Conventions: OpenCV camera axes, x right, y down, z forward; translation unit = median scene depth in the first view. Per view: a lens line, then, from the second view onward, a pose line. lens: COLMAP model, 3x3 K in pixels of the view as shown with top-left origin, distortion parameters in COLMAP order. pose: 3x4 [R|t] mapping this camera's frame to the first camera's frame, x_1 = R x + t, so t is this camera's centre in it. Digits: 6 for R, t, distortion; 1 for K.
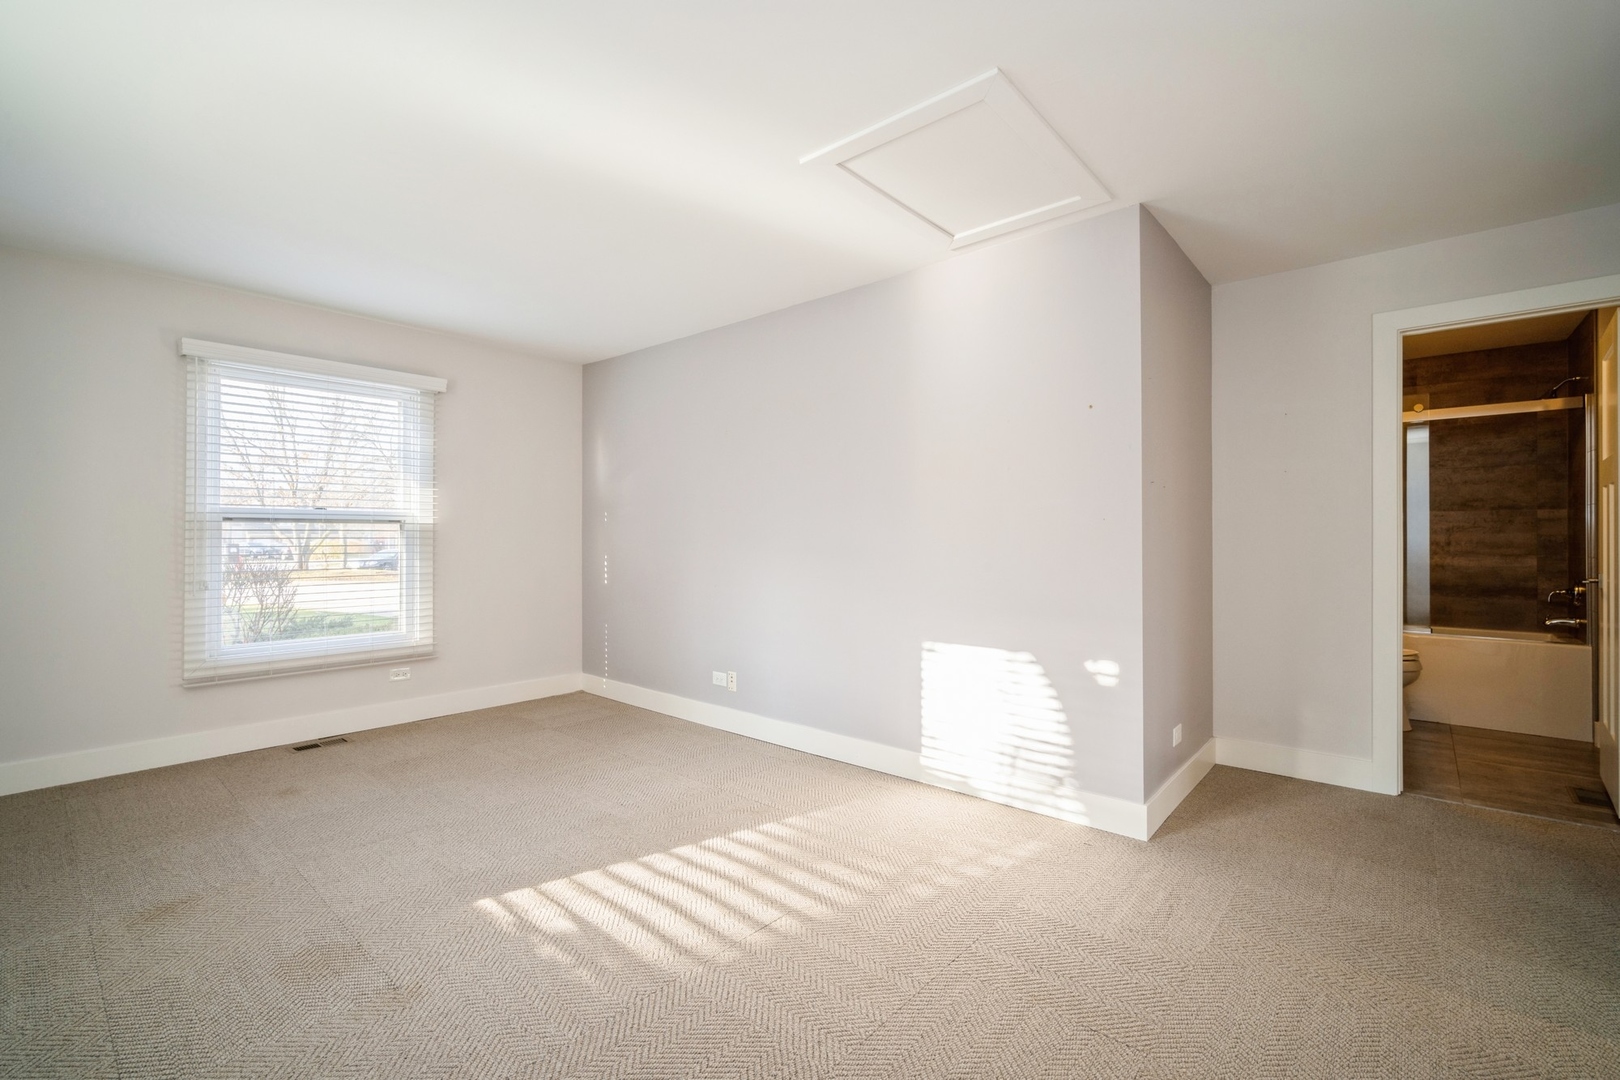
lens RADIAL K [[704.8, 0, 805.8], [0, 704.8, 531.5], [0, 0, 1]] dist [-0.000334, 0.000498]
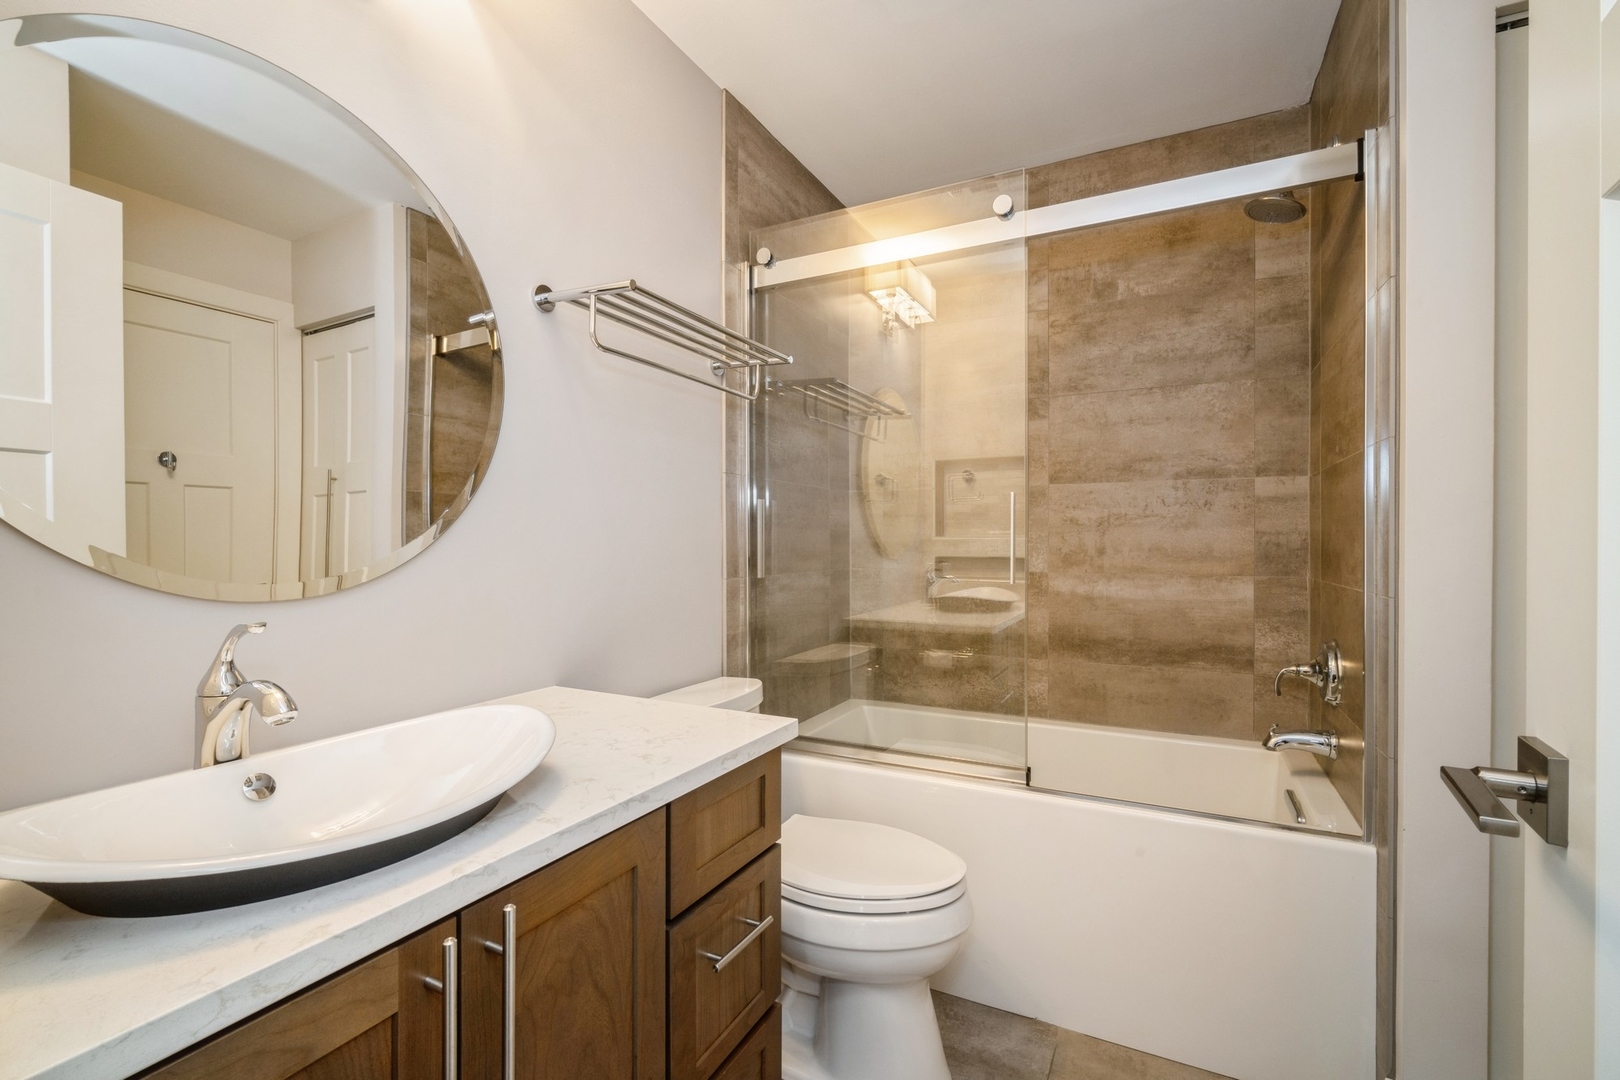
lens RADIAL K [[704.8, 0, 805.8], [0, 704.8, 531.5], [0, 0, 1]] dist [-0.000334, 0.000498]
pose [[0.973846, 0.006900, 0.227106, 0.640663], [-0.006459, 0.999976, -0.002684, 0.007089], [-0.227119, 0.001147, 0.973866, 0.611835]]
